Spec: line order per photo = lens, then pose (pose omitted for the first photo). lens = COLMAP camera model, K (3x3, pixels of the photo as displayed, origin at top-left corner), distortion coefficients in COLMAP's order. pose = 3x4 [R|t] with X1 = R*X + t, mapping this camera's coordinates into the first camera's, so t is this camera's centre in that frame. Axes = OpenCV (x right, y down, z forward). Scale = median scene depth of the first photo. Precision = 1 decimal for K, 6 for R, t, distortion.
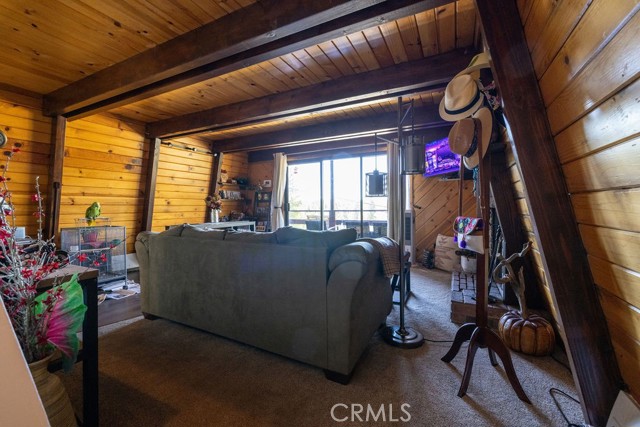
lens RADIAL K [[267.6, 0, 320.0], [0, 267.6, 210.3], [0, 0, 1]] dist [-0.001485, 0.000019]
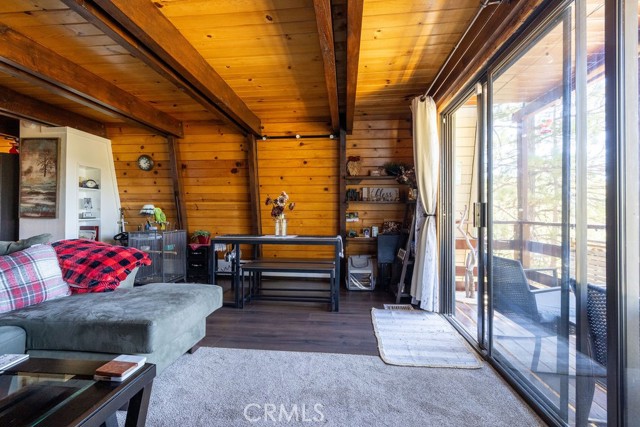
lens RADIAL K [[267.6, 0, 320.0], [0, 267.6, 210.3], [0, 0, 1]] dist [-0.001485, 0.000019]
pose [[0.368129, -0.001053, -0.929774, 0.310767], [-0.017638, 0.999812, -0.008116, -0.016554], [0.929608, 0.019387, 0.368041, 0.951530]]
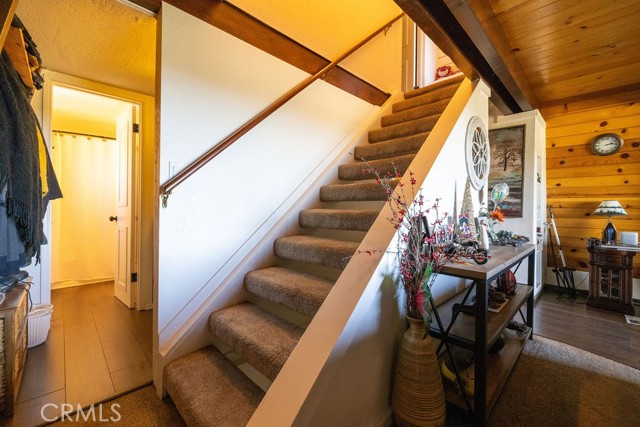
lens RADIAL K [[267.6, 0, 320.0], [0, 267.6, 210.3], [0, 0, 1]] dist [-0.001485, 0.000019]
pose [[-0.317282, 0.009641, -0.948282, 0.089900], [-0.022492, 0.999591, 0.017688, -0.003986], [0.948065, 0.026941, -0.316935, 0.192877]]
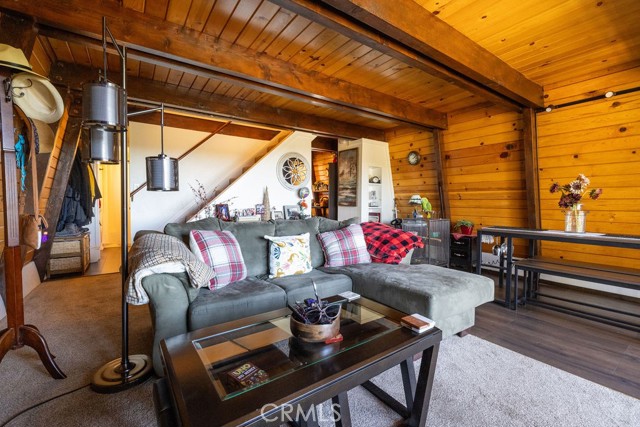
lens RADIAL K [[275.5, 0, 323.2], [0, 275.5, 210.9], [0, 0, 1]] dist [-0.000957, -0.000007]
pose [[-0.465971, 0.033936, -0.884149, 0.353530], [-0.011964, 0.998931, 0.044647, -0.015303], [0.884719, 0.031382, -0.465067, 0.919047]]
